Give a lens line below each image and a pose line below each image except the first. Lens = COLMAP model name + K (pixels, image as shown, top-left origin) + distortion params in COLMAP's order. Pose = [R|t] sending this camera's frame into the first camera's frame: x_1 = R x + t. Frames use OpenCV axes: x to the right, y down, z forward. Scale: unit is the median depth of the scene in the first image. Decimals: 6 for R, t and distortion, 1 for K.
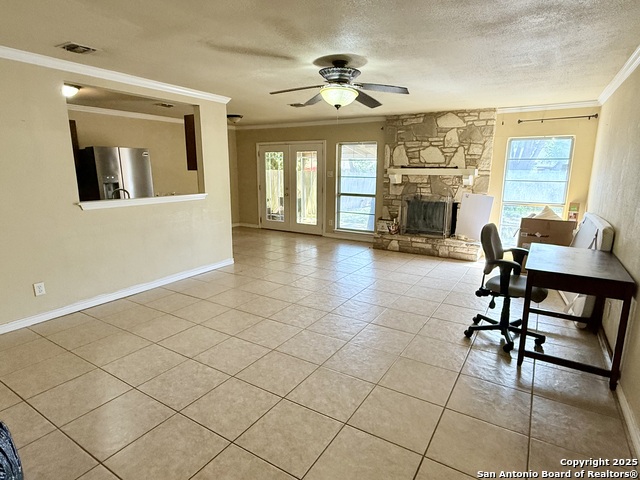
lens RADIAL K [[355.6, 0, 315.4], [0, 355.6, 244.5], [0, 0, 1]] dist [0.004149, 0.000396]
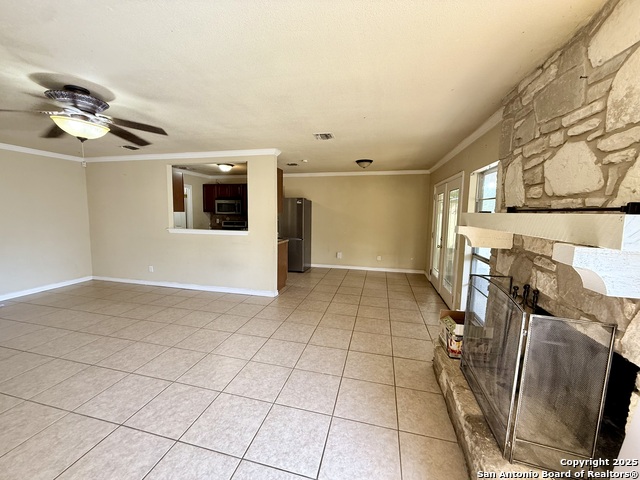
lens RADIAL K [[254.7, 0, 317.6], [0, 254.7, 239.5], [0, 0, 1]] dist [-0.001558, 0.000545]
pose [[0.311387, 0.102858, -0.944700, 0.583956], [-0.207243, 0.977546, 0.038124, -0.194587], [0.927409, 0.183911, 0.325712, 0.918757]]
